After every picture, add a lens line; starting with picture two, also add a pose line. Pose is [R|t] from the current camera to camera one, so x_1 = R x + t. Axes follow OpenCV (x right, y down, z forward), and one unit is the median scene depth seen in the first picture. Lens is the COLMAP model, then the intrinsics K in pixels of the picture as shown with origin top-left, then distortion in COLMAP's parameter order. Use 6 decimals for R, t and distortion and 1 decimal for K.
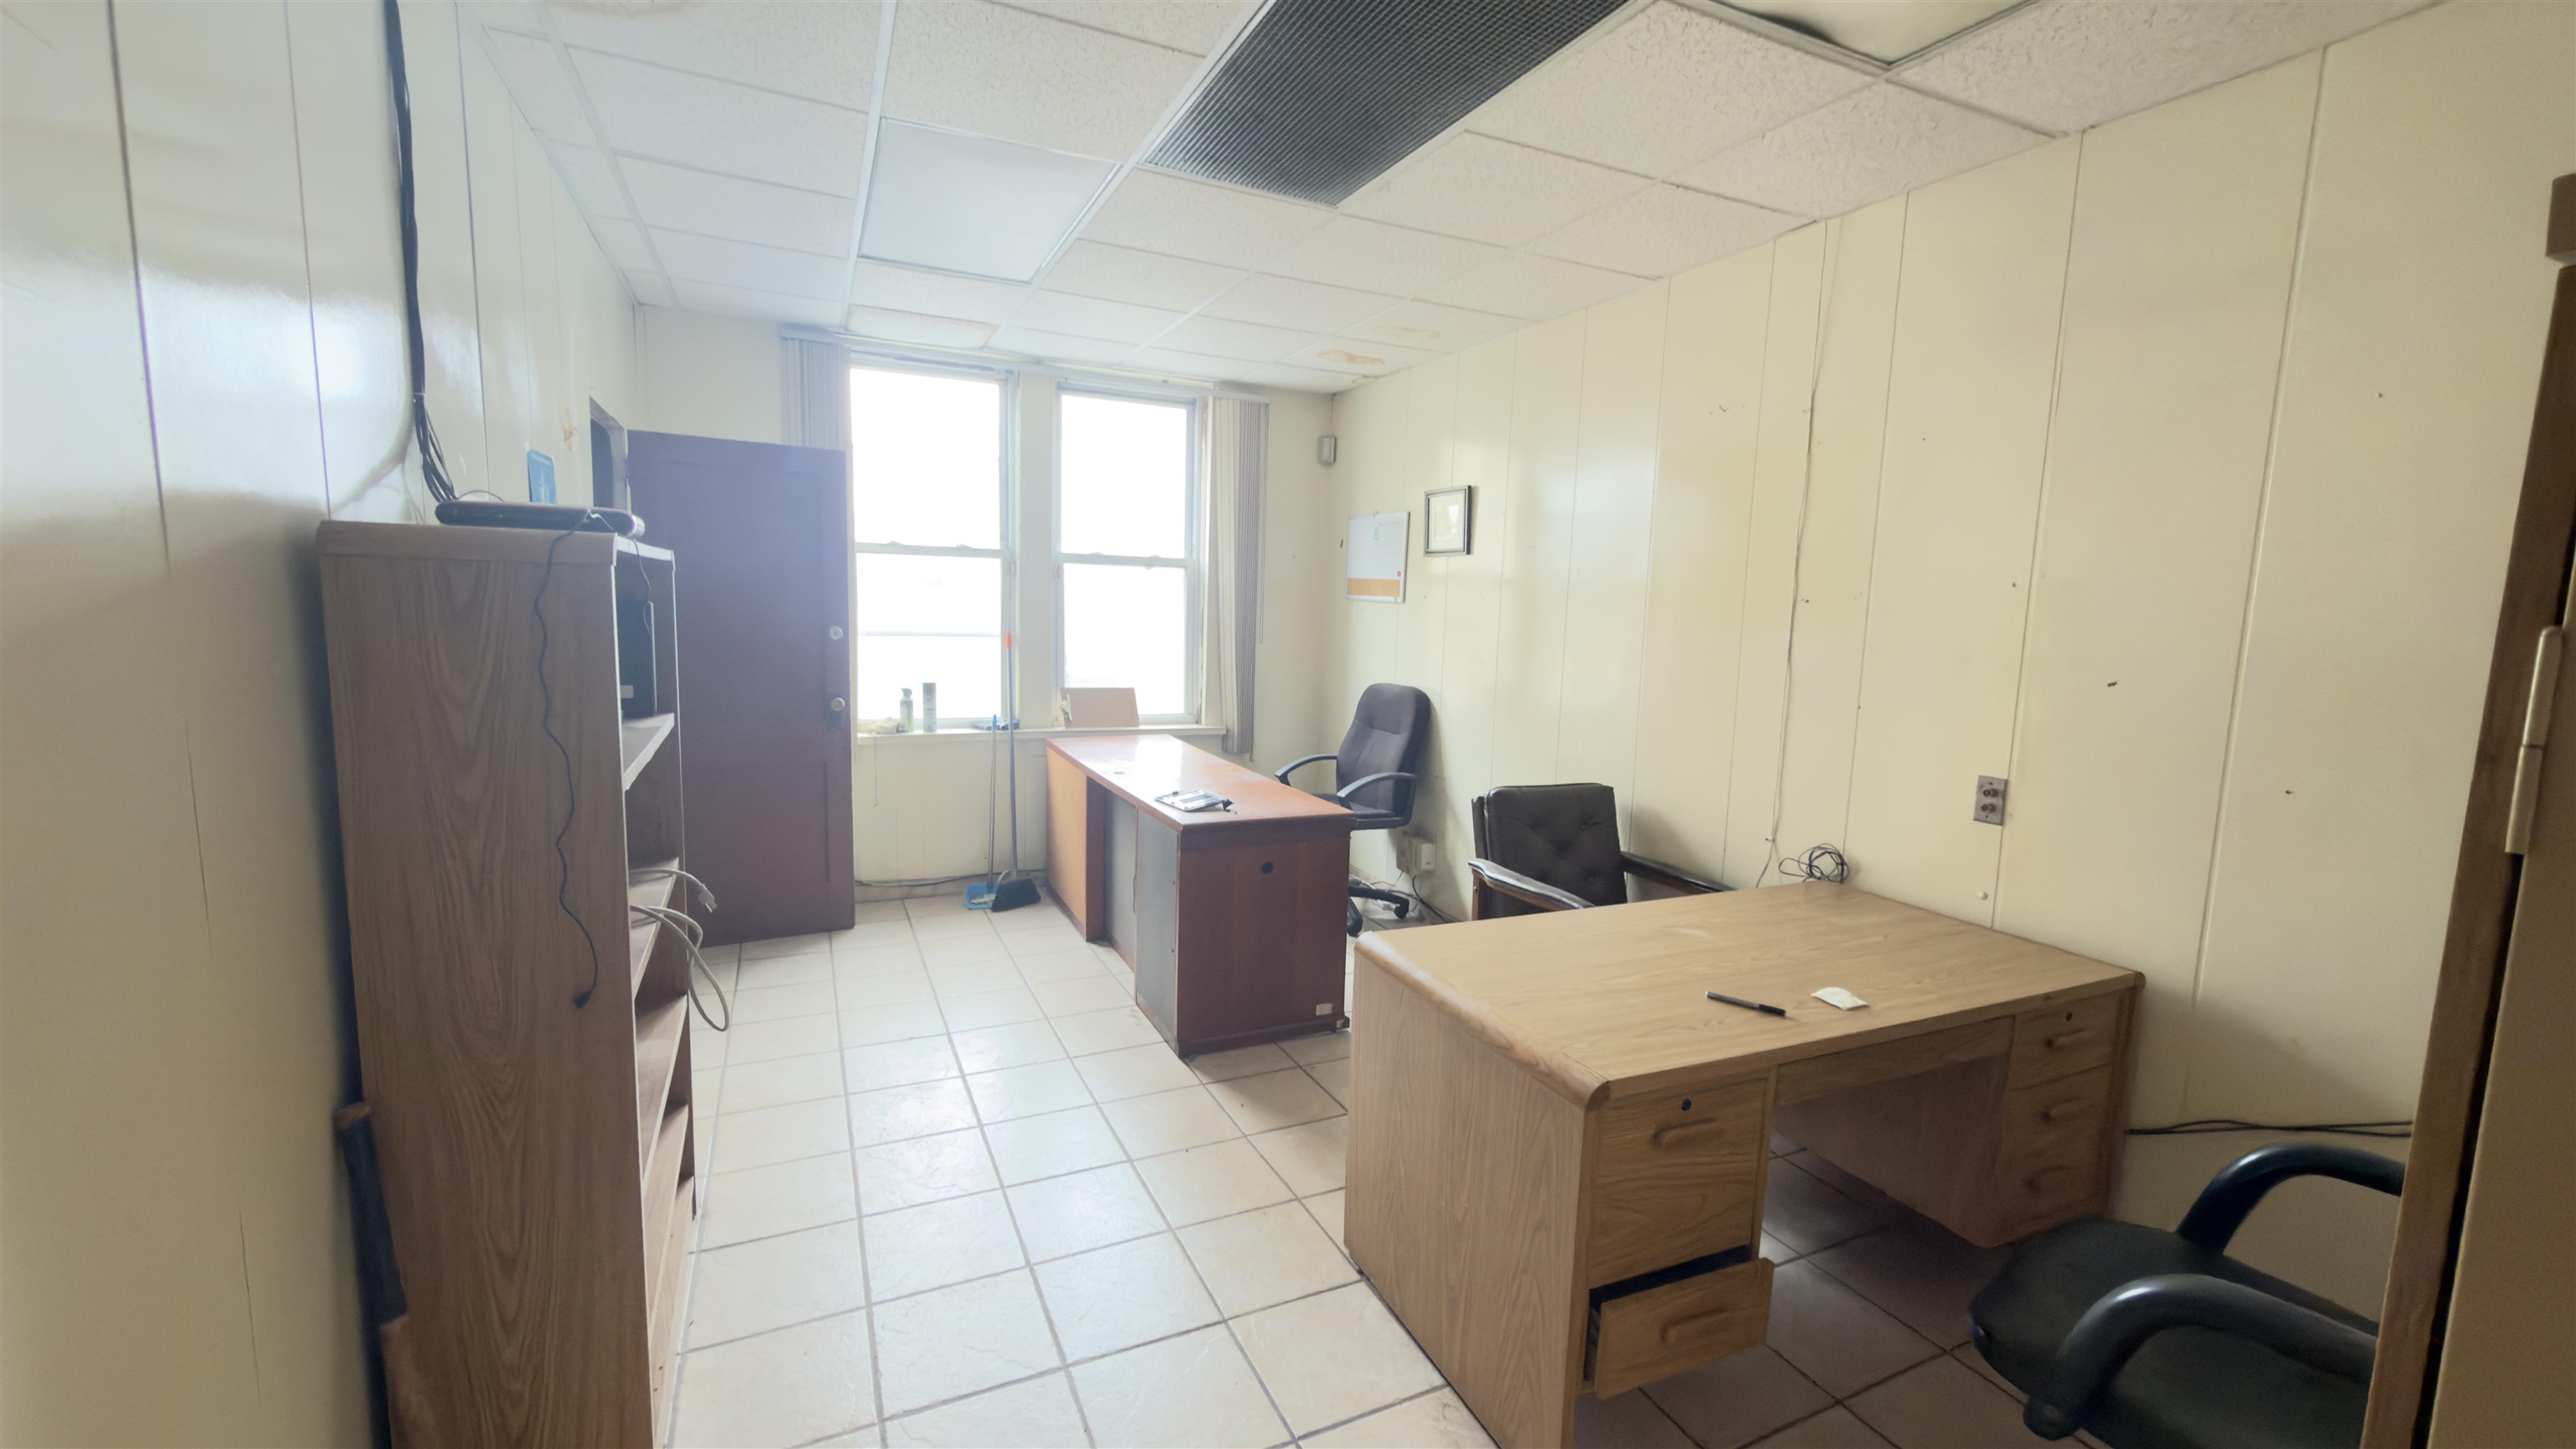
lens RADIAL K [[1028.6, 0, 1286.4], [0, 1028.6, 724.4], [0, 0, 1]] dist [-0.000207, 0.000132]
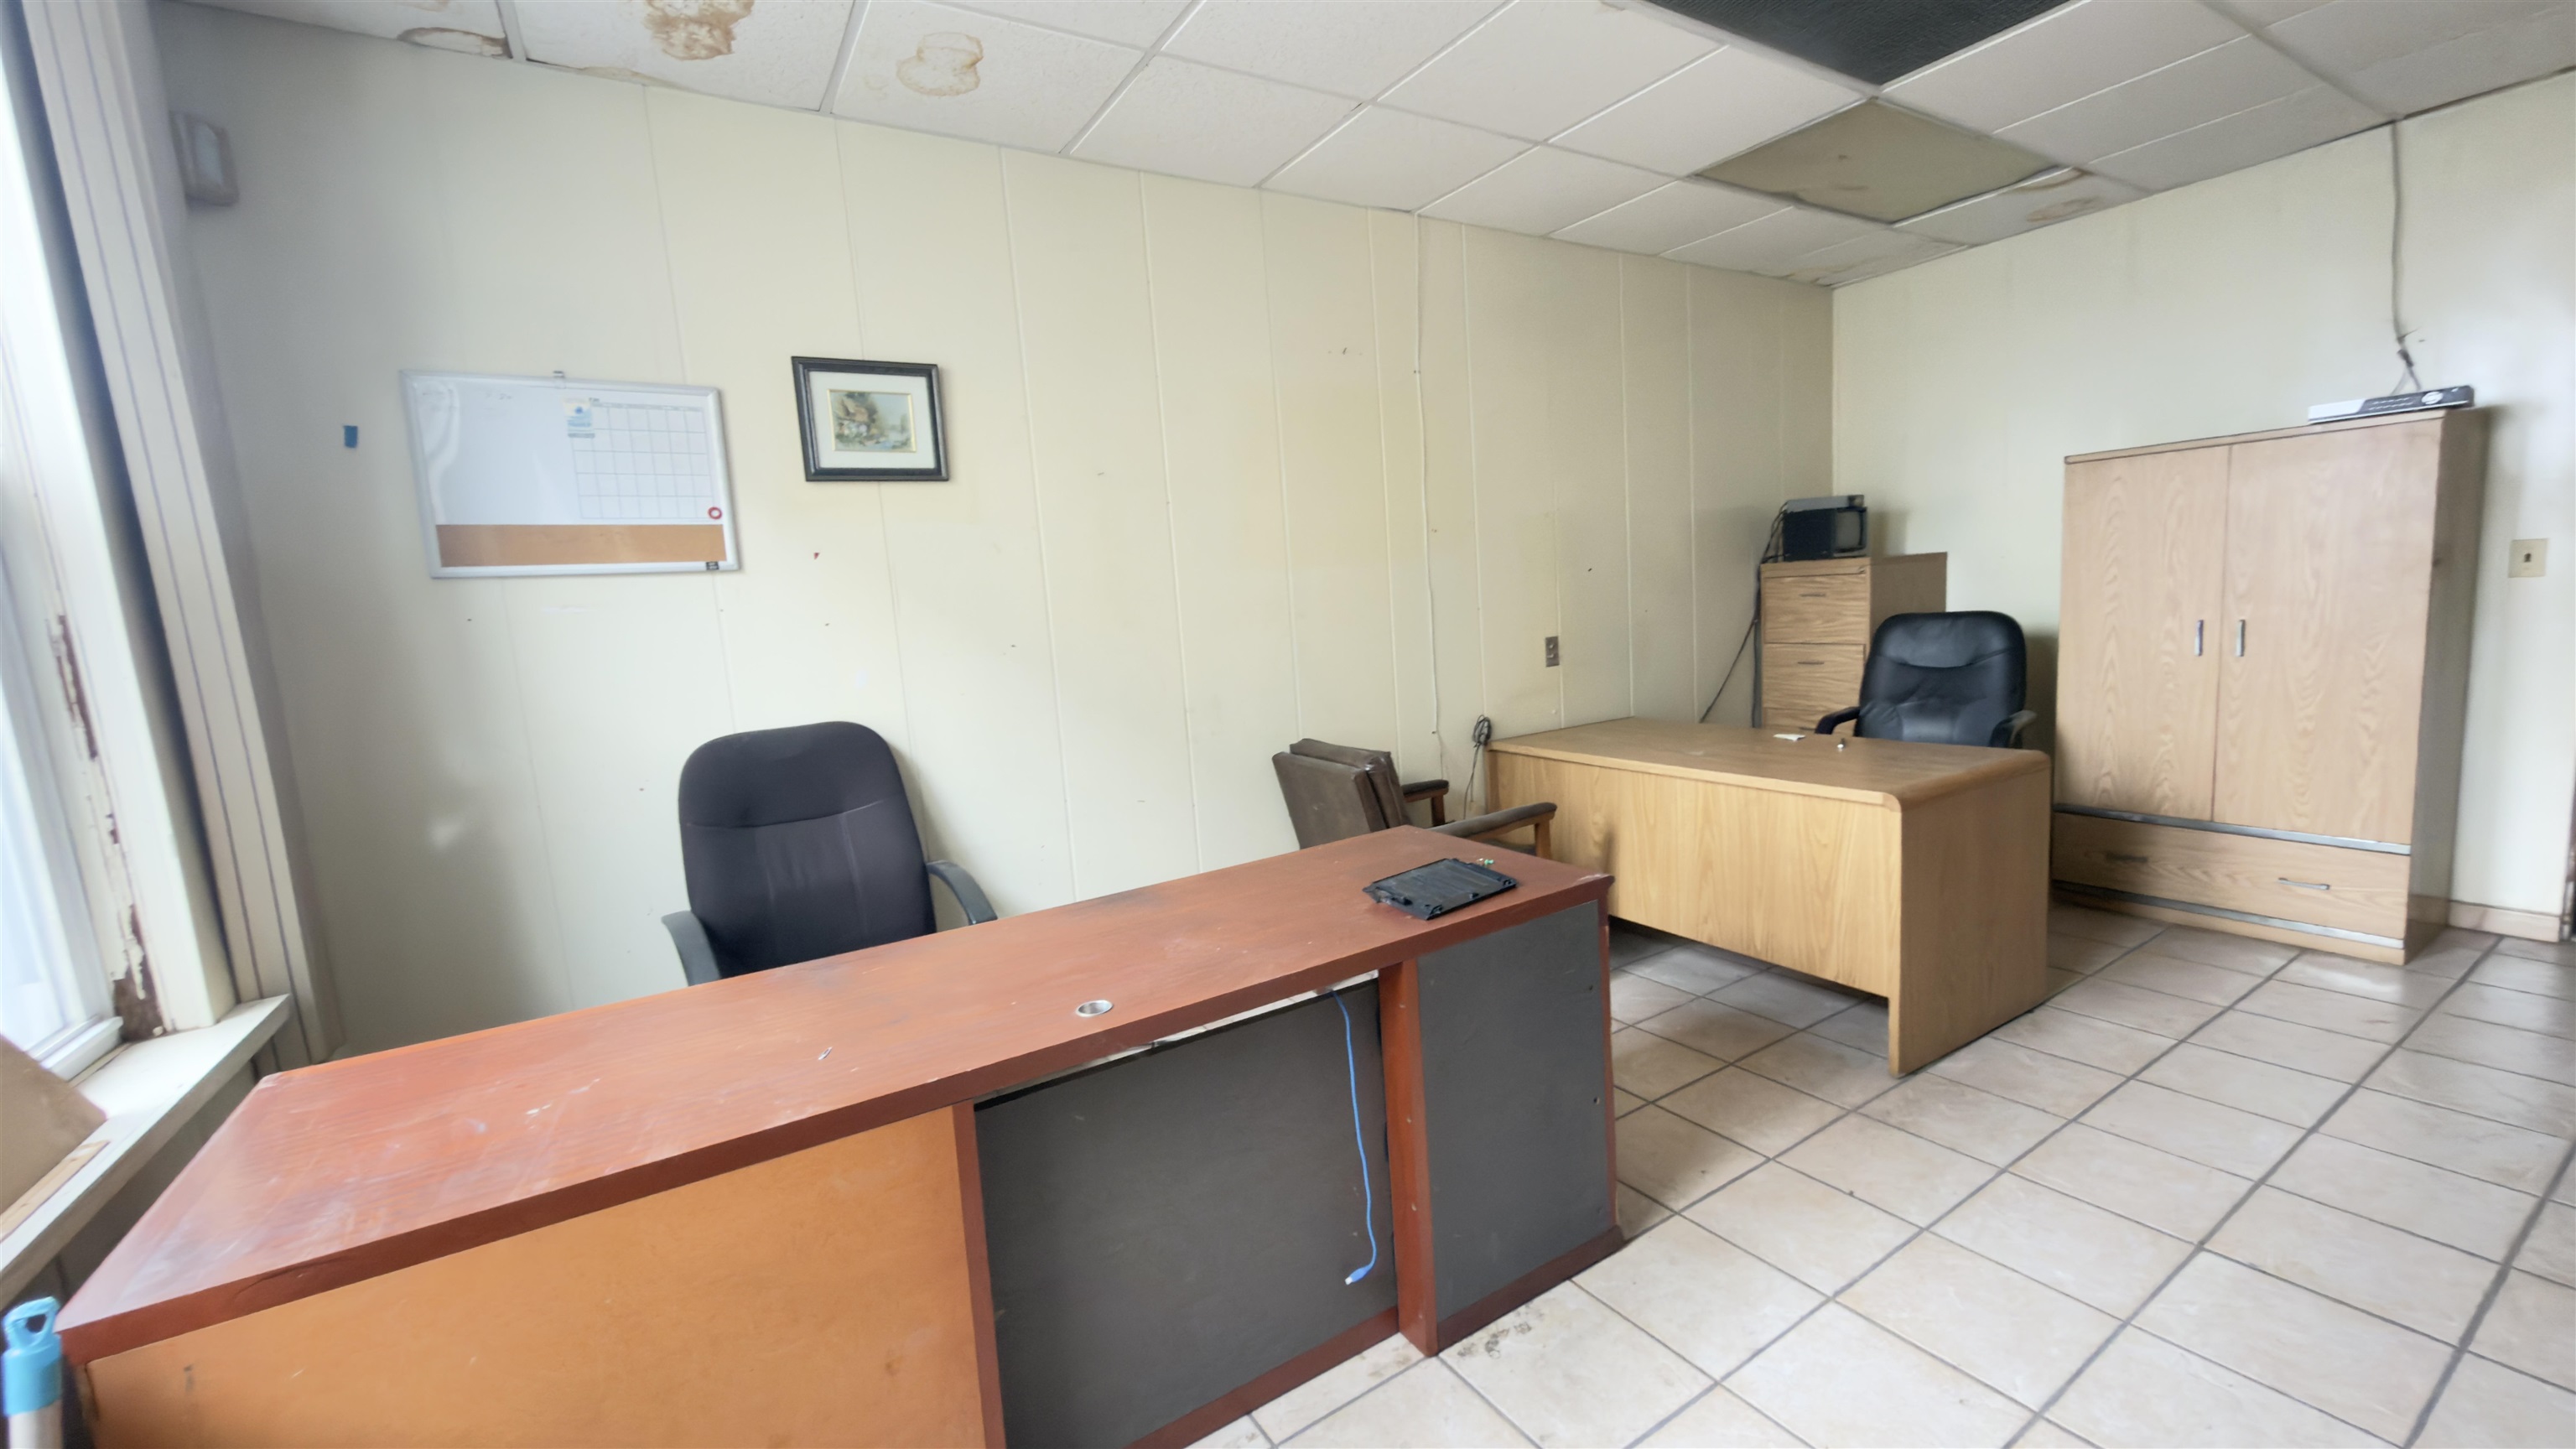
lens RADIAL K [[1028.6, 0, 1293.2], [0, 1028.6, 724.8], [0, 0, 1]] dist [-0.000207, 0.000132]
pose [[-0.130051, -0.152146, 0.979764, -0.674183], [0.180694, 0.967972, 0.174300, -0.132686], [-0.974903, 0.199705, -0.098394, 1.265540]]
